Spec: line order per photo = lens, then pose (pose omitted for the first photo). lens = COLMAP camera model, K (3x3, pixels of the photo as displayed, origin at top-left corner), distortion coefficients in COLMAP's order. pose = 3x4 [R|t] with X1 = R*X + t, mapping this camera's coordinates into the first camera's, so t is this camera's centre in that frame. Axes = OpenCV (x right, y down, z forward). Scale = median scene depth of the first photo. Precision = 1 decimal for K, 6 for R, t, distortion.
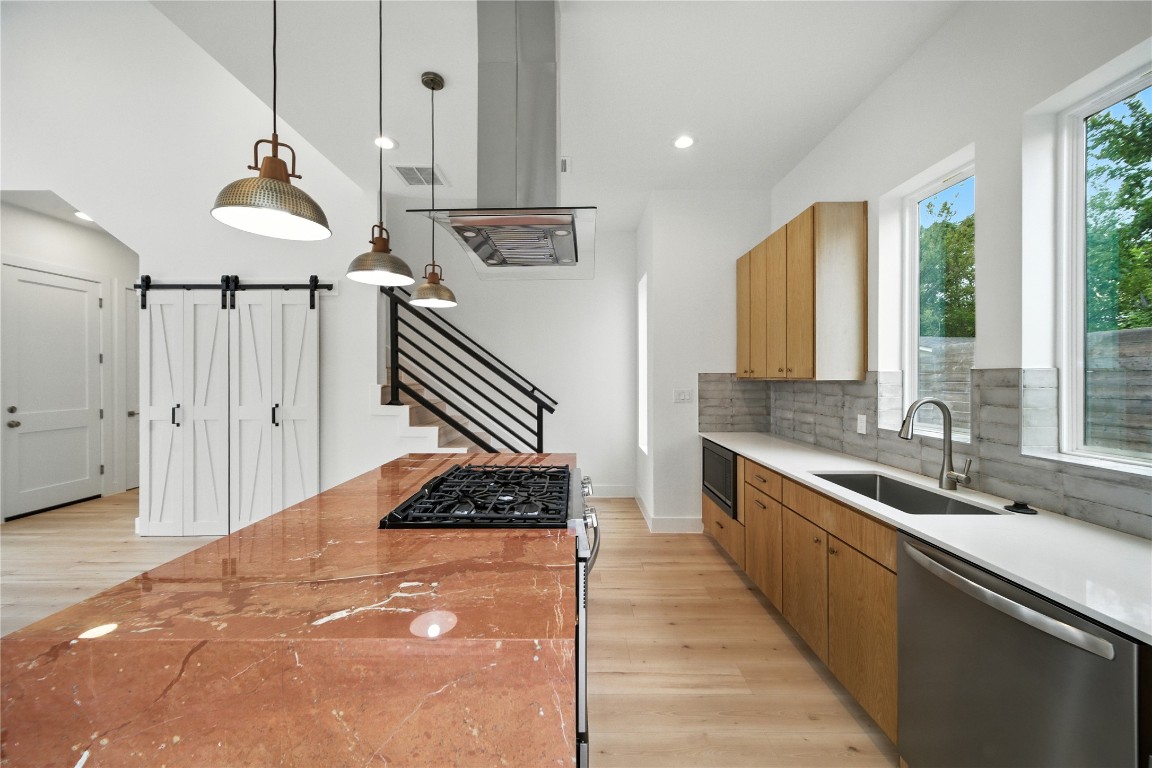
lens RADIAL K [[414.2, 0, 579.1], [0, 414.2, 379.1], [0, 0, 1]] dist [0.002039, 0.000295]
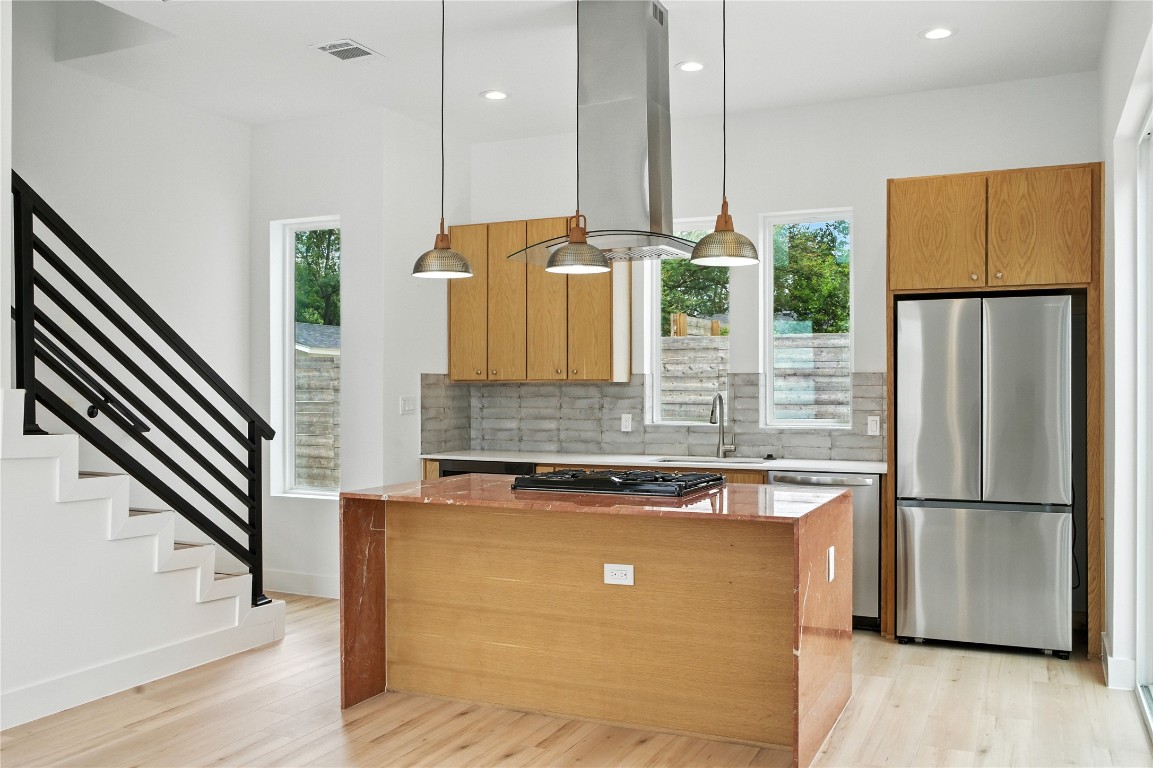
lens RADIAL K [[993.7, 0, 571.7], [0, 993.7, 391.2], [0, 0, 1]] dist [-0.050704, 0.057730]
pose [[0.417647, -0.001473, 0.908608, -1.210403], [0.003852, 0.999993, -0.000149, 0.018066], [-0.908601, 0.003562, 0.417649, 0.030146]]
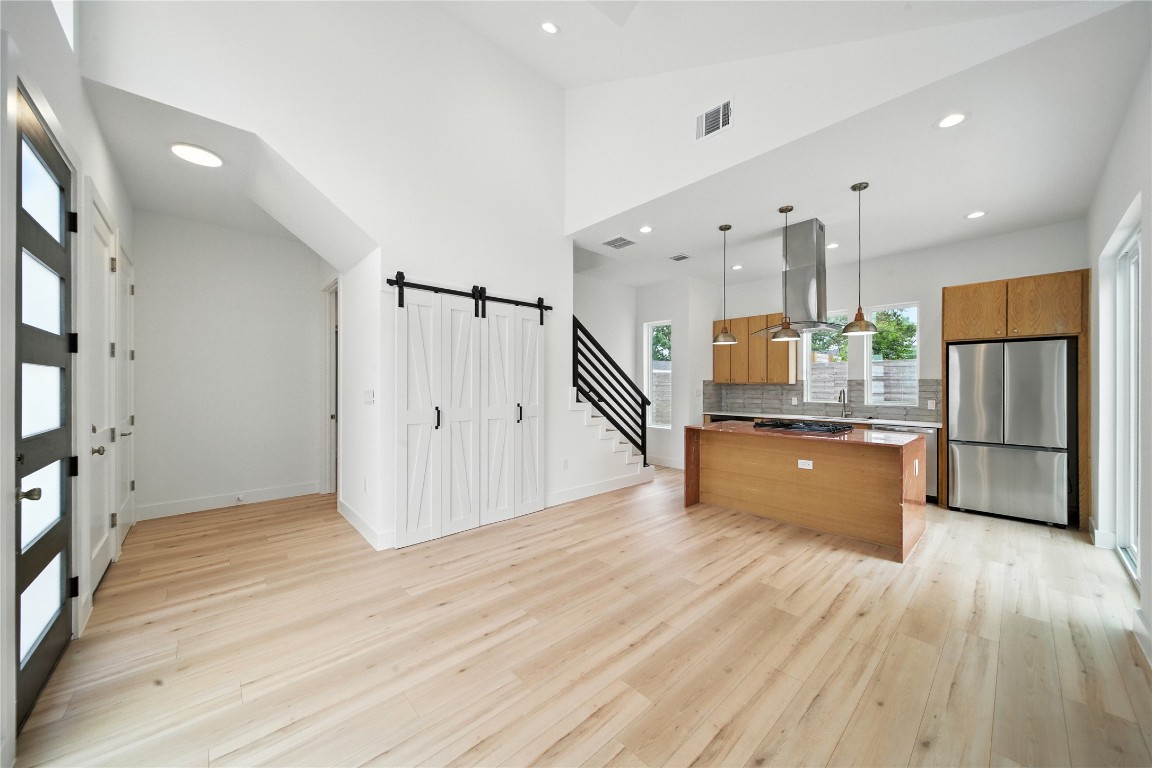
lens RADIAL K [[404.9, 0, 573.0], [0, 404.9, 384.5], [0, 0, 1]] dist [0.000563, -0.000723]
pose [[0.739884, 0.001577, 0.672733, -1.375511], [0.001270, 0.999992, -0.003741, 0.010312], [-0.672734, 0.003622, 0.739876, 0.057424]]
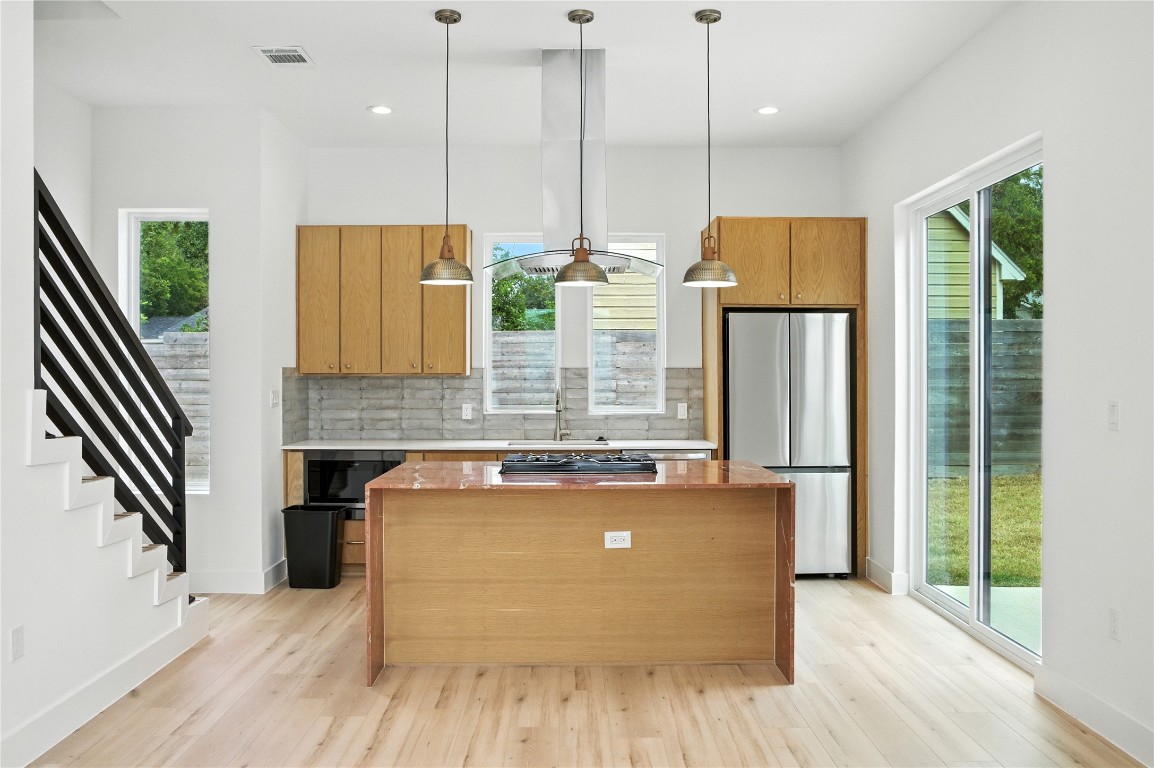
lens RADIAL K [[921.2, 0, 576.6], [0, 921.2, 379.2], [0, 0, 1]] dist [-0.065636, 0.013221]
pose [[-0.013853, -0.004396, 0.999894, -1.405092], [0.005564, 0.999975, 0.004474, 0.002541], [-0.999889, 0.005625, -0.013828, 0.498726]]
